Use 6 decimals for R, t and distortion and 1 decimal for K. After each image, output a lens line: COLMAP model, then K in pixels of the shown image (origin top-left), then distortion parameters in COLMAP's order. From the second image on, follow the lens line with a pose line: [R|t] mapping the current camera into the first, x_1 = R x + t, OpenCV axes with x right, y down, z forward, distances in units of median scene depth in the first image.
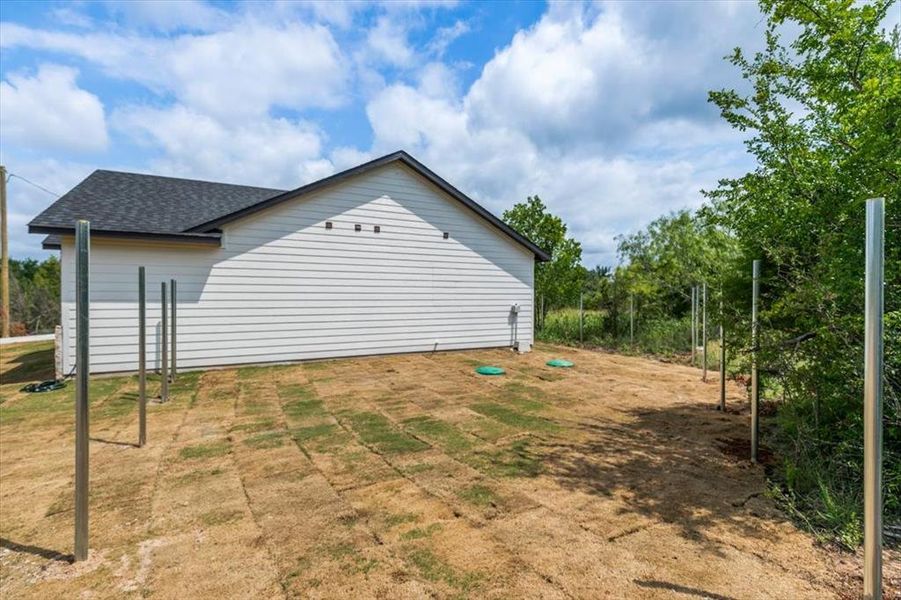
lens RADIAL K [[422.6, 0, 450.6], [0, 422.6, 295.6], [0, 0, 1]] dist [0.001437, 0.000048]
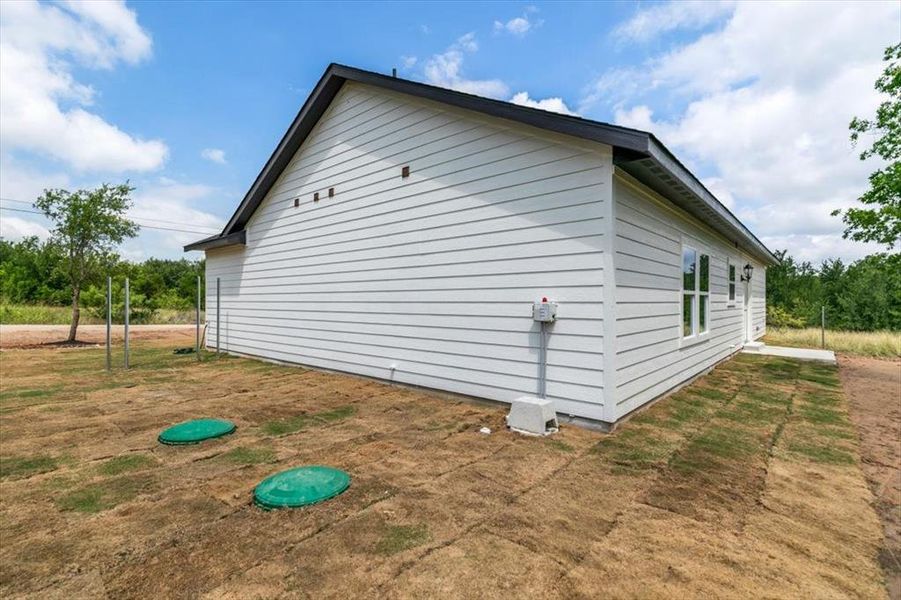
lens RADIAL K [[422.6, 0, 450.4], [0, 422.6, 303.9], [0, 0, 1]] dist [0.001437, 0.000048]
pose [[0.357660, -0.001947, -0.933850, 0.559319], [-0.007616, 0.999958, -0.005002, 0.031620], [0.933821, 0.008901, 0.357630, 0.934828]]
